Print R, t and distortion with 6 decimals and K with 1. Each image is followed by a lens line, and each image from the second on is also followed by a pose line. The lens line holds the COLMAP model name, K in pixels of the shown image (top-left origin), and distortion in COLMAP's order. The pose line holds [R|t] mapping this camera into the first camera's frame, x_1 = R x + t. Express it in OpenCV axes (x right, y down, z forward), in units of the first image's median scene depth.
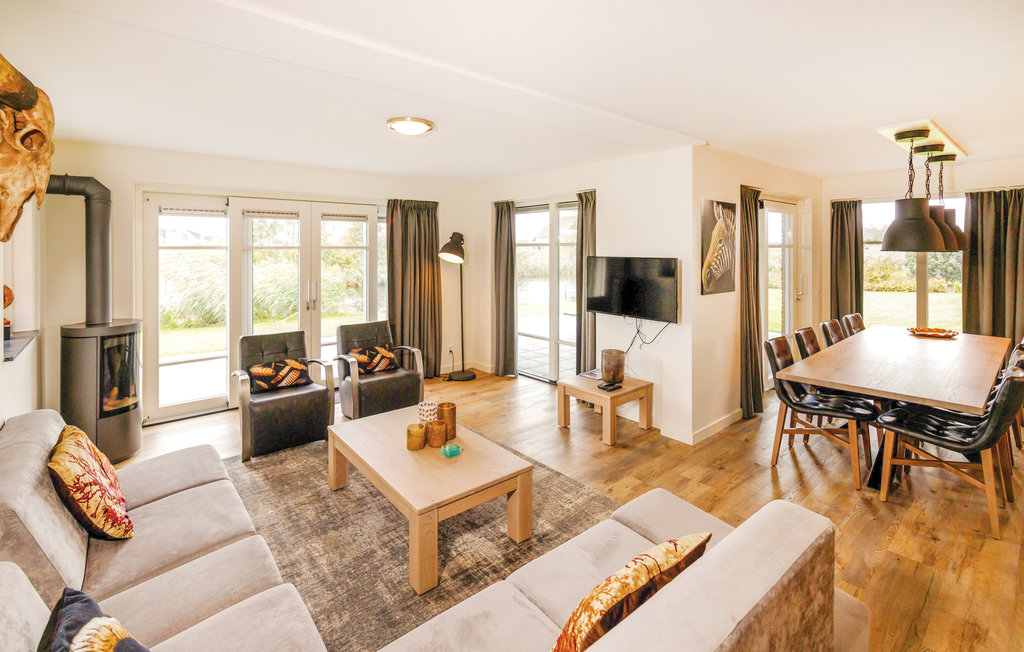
lens RADIAL K [[455.5, 0, 512.0], [0, 455.5, 326.0], [0, 0, 1]] dist [-0.000289, 0.000019]
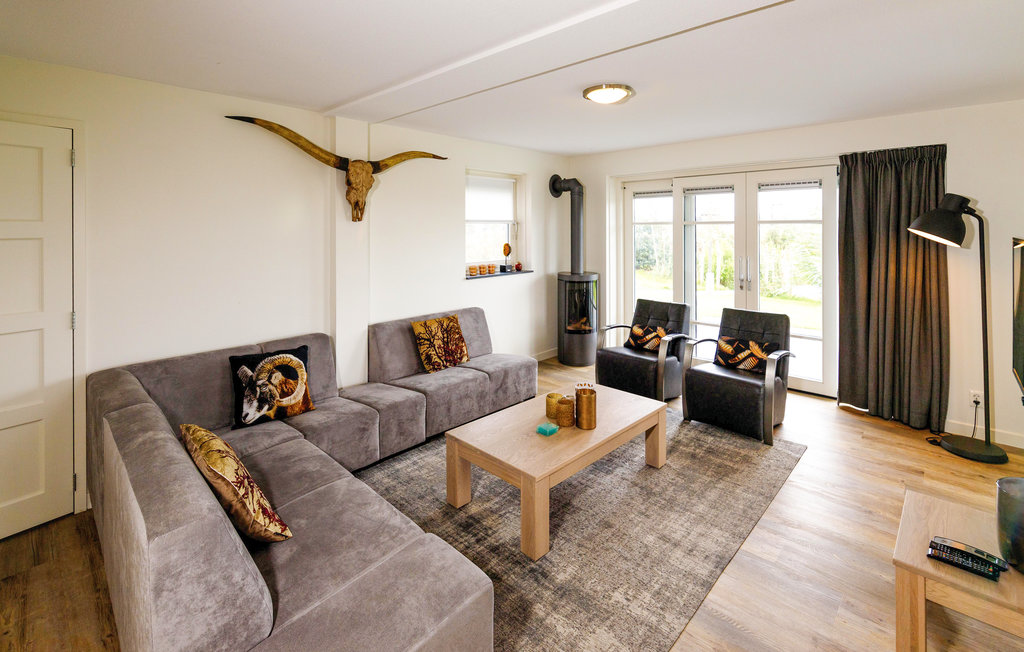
lens RADIAL K [[461.2, 0, 510.3], [0, 461.2, 300.9], [0, 0, 1]] dist [0.017278, -0.000047]
pose [[0.114516, 0.163916, -0.979805, 0.540915], [-0.157309, 0.976841, 0.145034, -0.092276], [0.980887, 0.137523, 0.137649, 0.505361]]
